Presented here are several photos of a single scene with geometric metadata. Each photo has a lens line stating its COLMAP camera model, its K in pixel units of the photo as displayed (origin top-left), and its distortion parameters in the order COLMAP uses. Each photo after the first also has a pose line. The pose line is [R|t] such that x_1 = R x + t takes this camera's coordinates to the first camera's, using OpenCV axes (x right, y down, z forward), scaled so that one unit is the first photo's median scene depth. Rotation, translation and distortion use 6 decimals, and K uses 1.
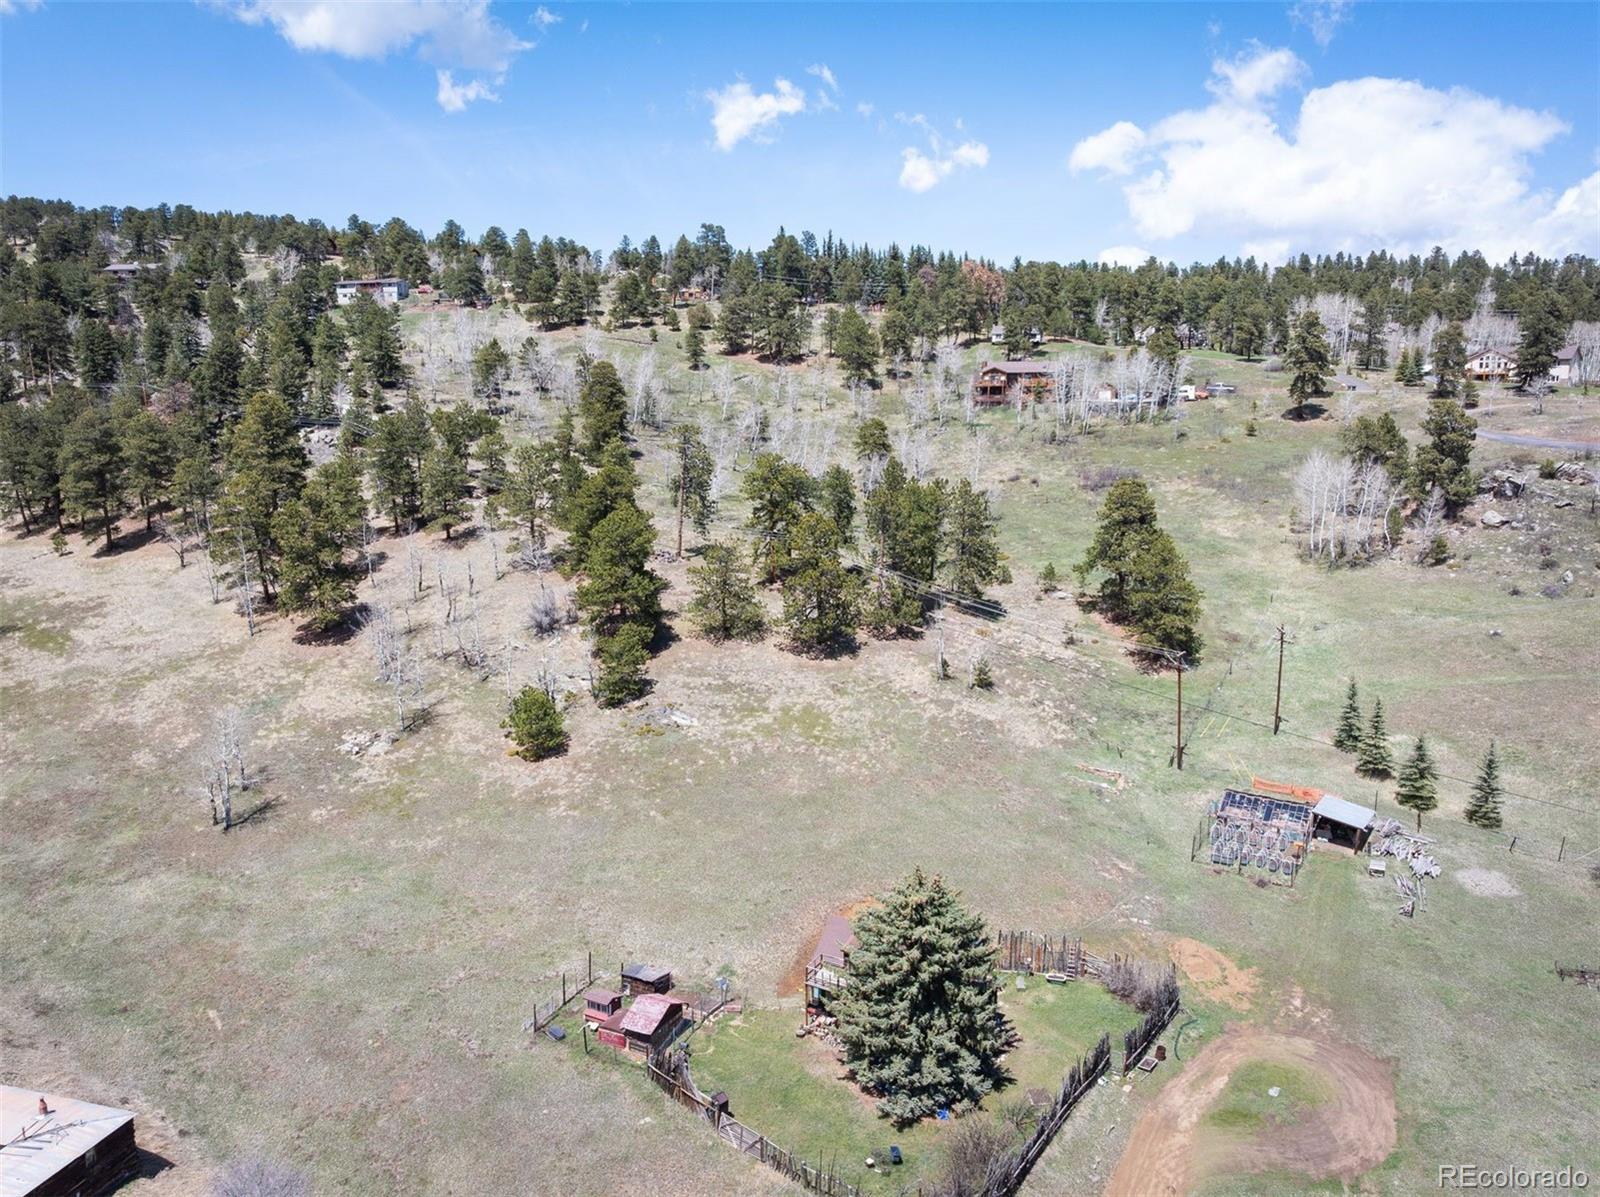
lens RADIAL K [[1200.3, 0, 802.6], [0, 1200.3, 555.4], [0, 0, 1]] dist [-0.044777, 0.009638]
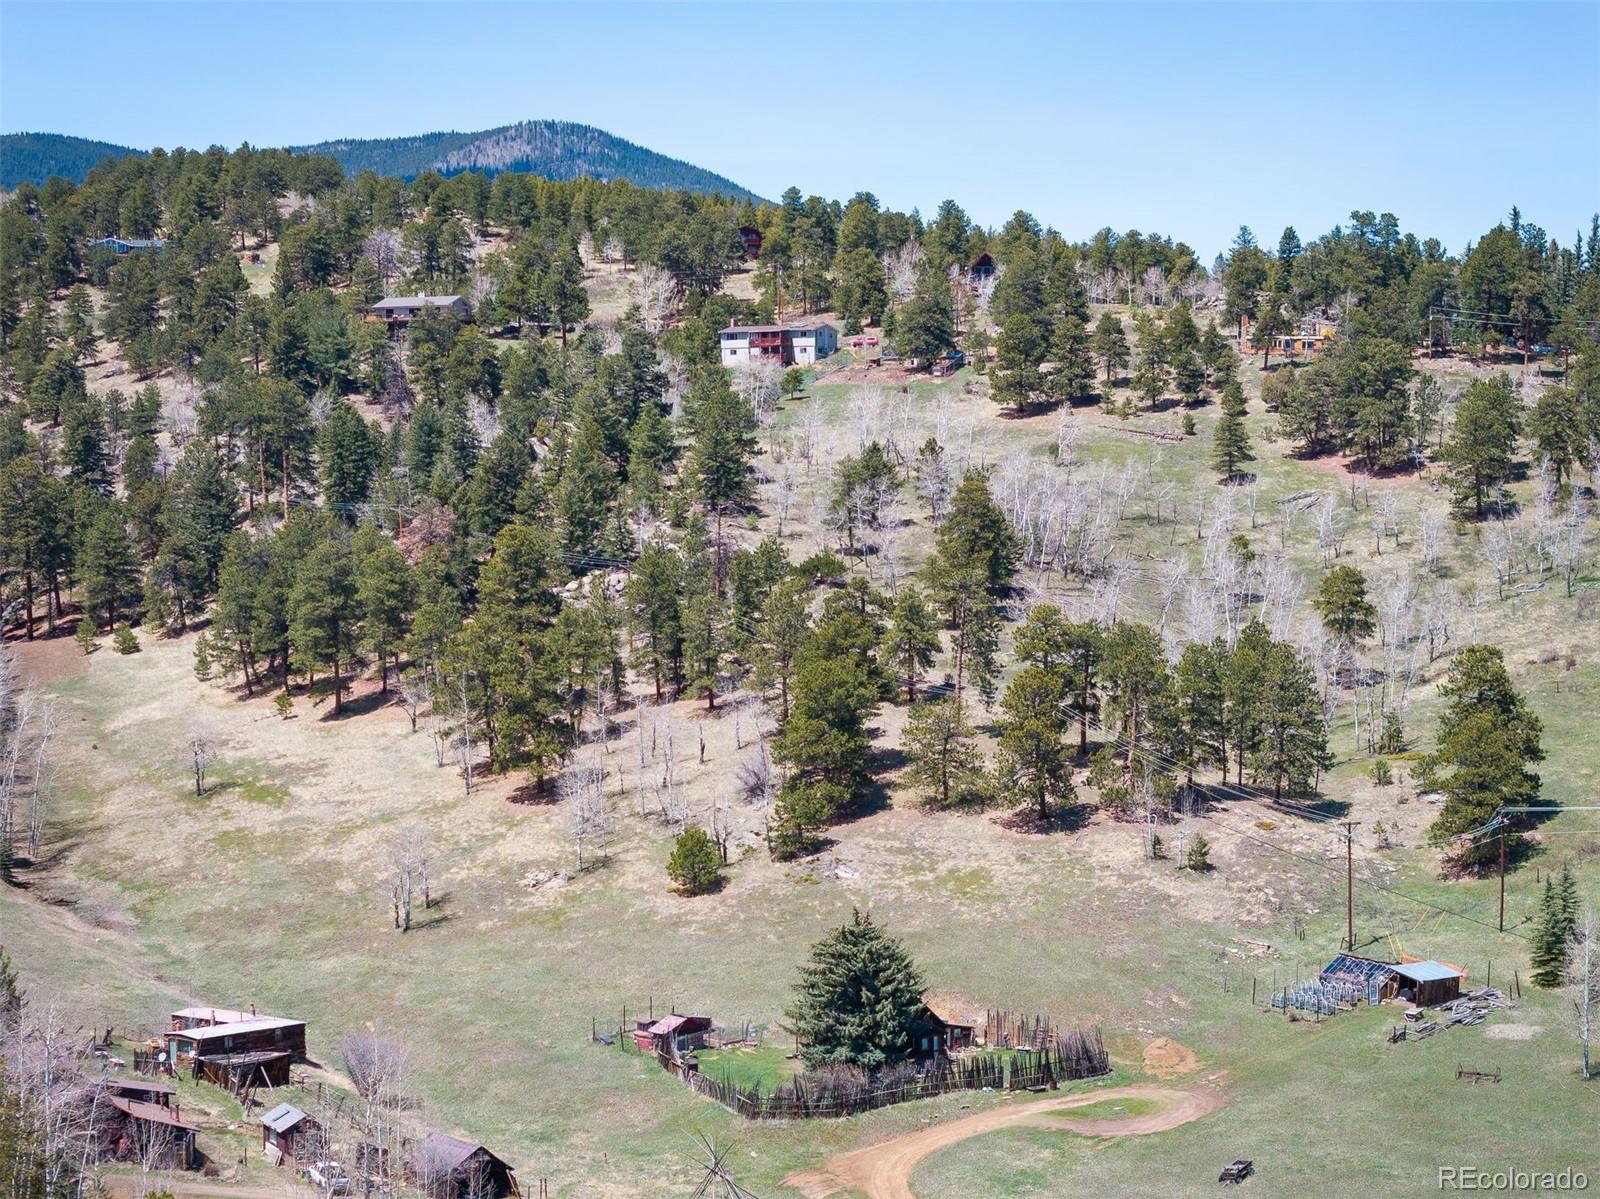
lens RADIAL K [[3302.6, 0, 1103.7], [0, 3302.6, 779.7], [0, 0, 1]] dist [-0.056065, -0.268241]
pose [[0.949598, 0.032127, -0.311819, 0.630354], [-0.047825, 0.997937, -0.042824, 0.113753], [0.309800, 0.055578, 0.949176, -0.996859]]
